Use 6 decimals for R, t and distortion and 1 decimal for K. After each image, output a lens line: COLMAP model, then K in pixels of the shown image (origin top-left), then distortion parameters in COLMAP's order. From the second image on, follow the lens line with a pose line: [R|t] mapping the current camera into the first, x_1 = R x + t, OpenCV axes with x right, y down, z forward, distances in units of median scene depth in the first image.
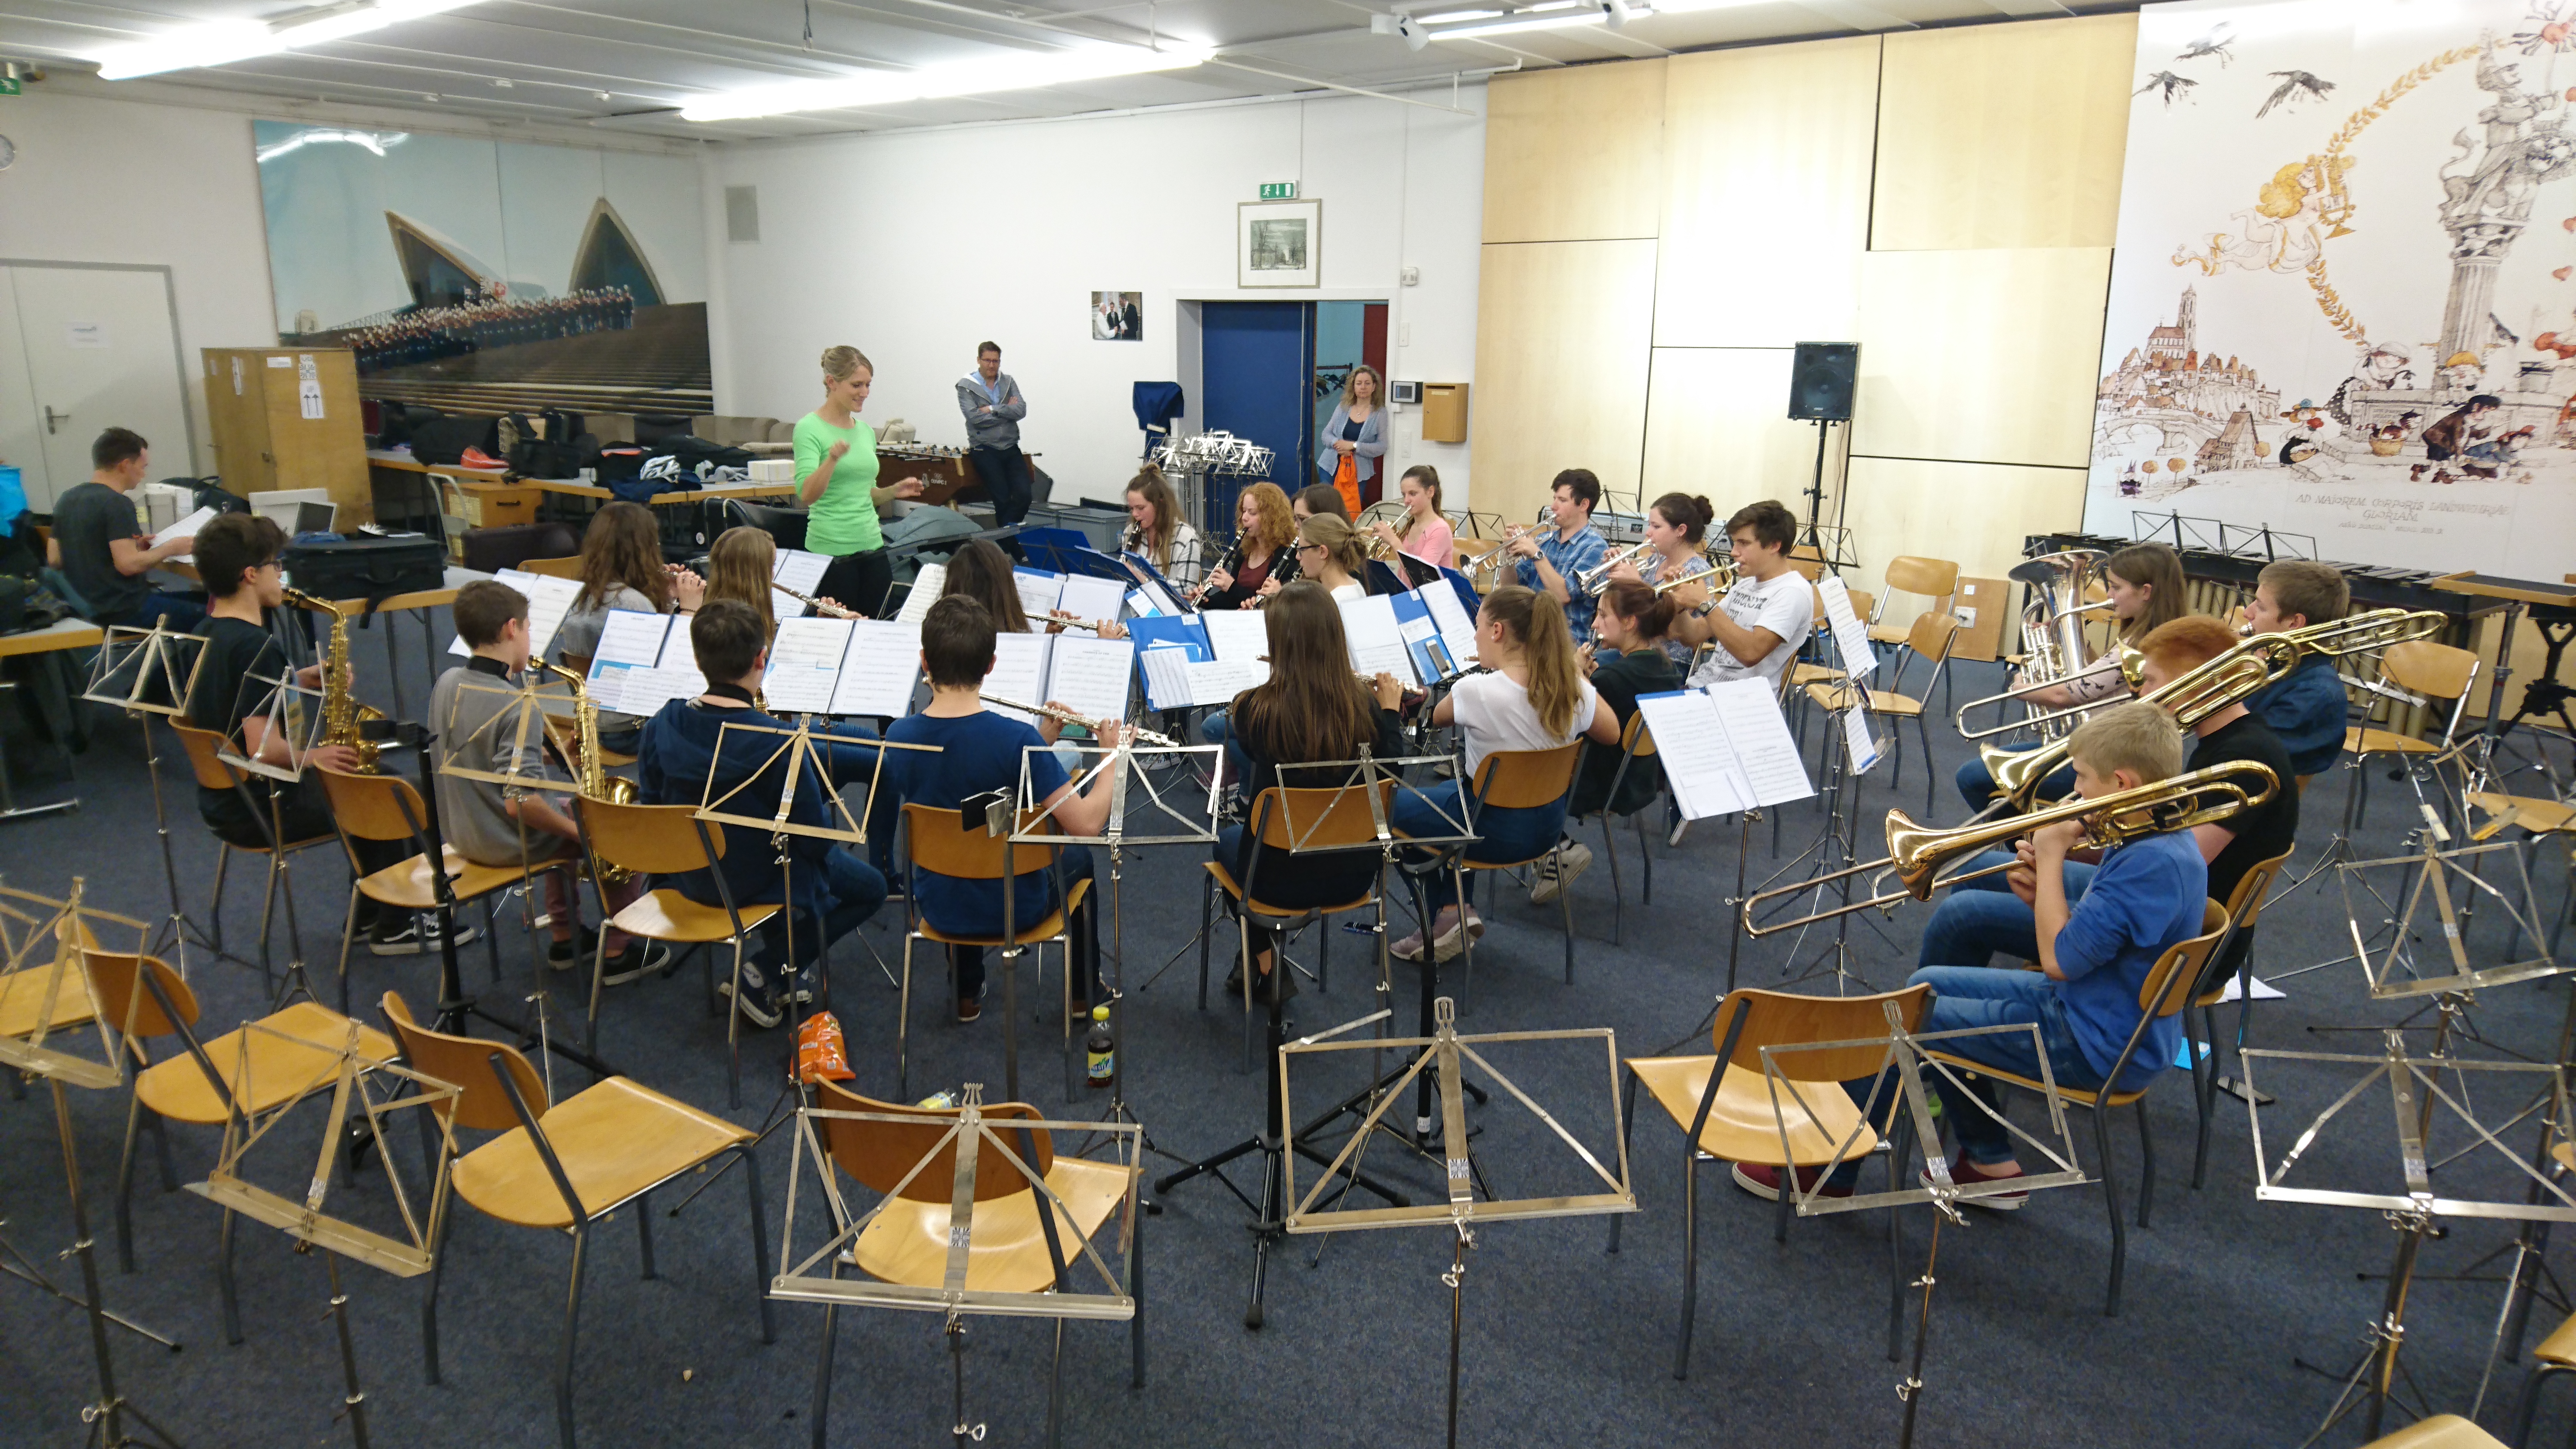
lens RADIAL K [[1655.2, 0, 1293.9], [0, 1655.2, 719.1], [0, 0, 1]] dist [0.038829, -0.020623]
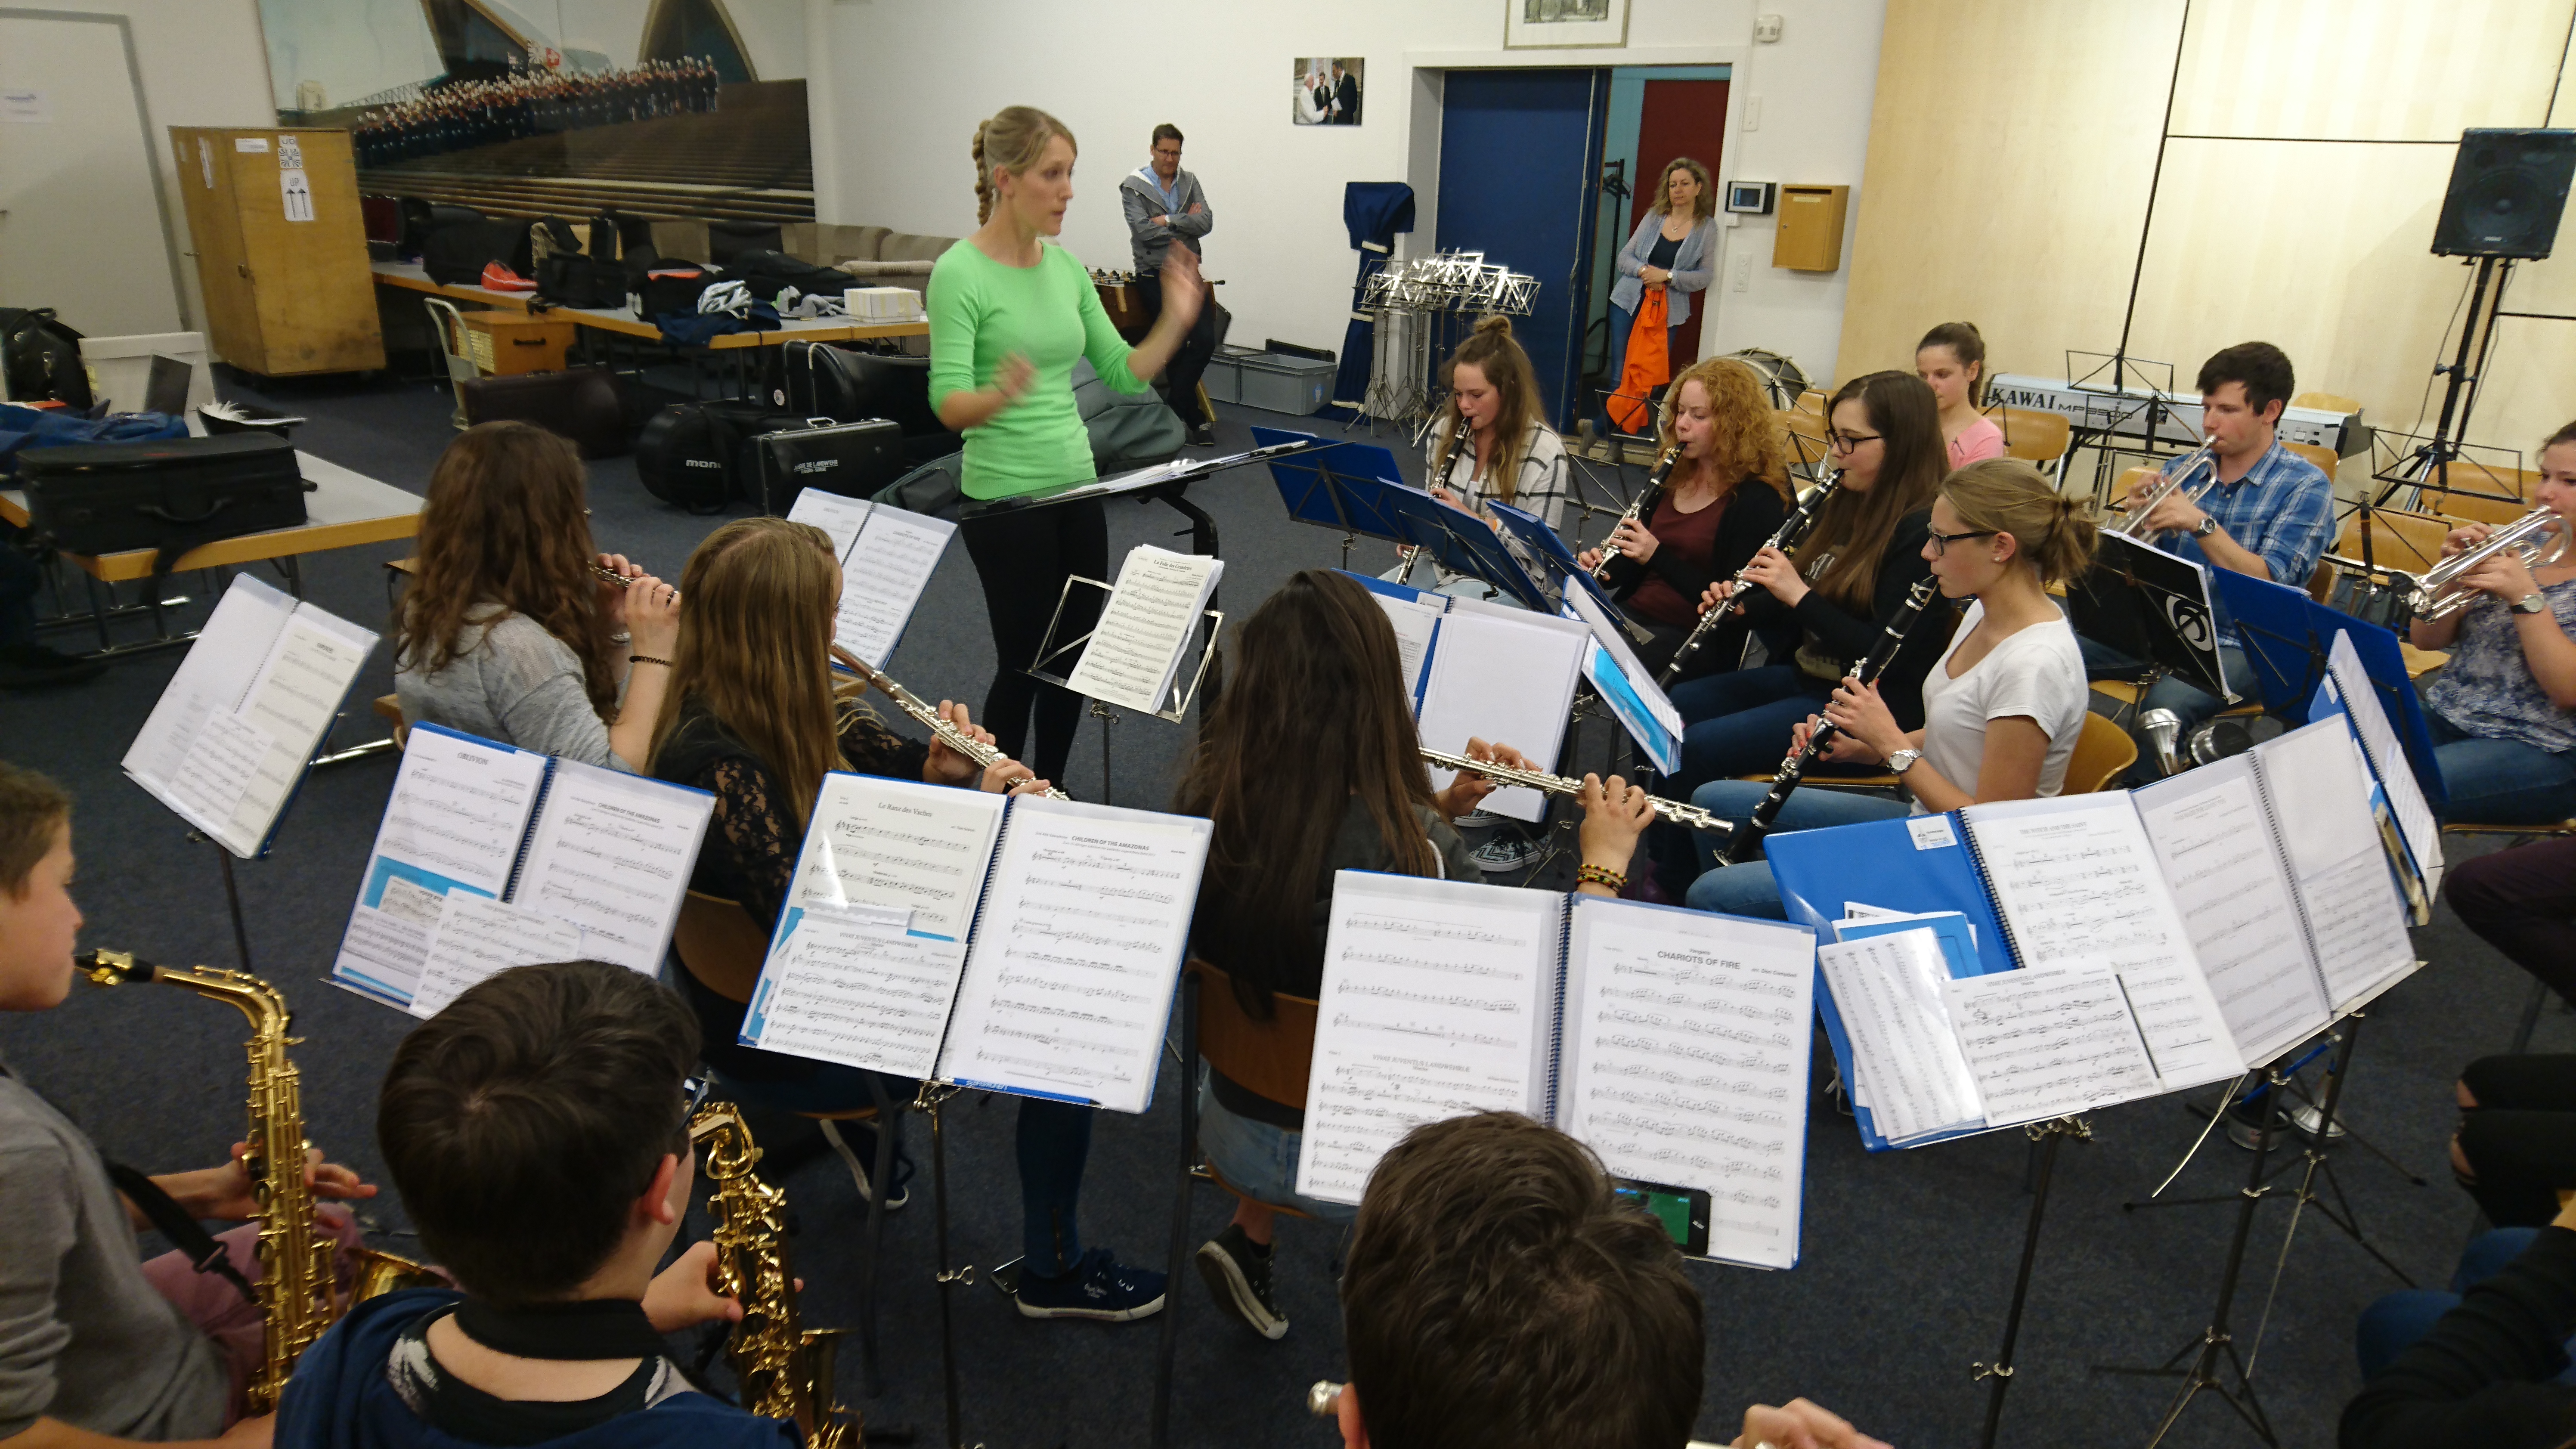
lens RADIAL K [[1655.2, 0, 1273.1], [0, 1655.2, 724.3], [0, 0, 1]] dist [0.038829, -0.020623]
pose [[0.996184, 0.034936, -0.079975, -0.068256], [-0.025979, 0.993547, 0.110409, -0.045826], [0.083316, -0.107910, 0.990663, 0.245868]]
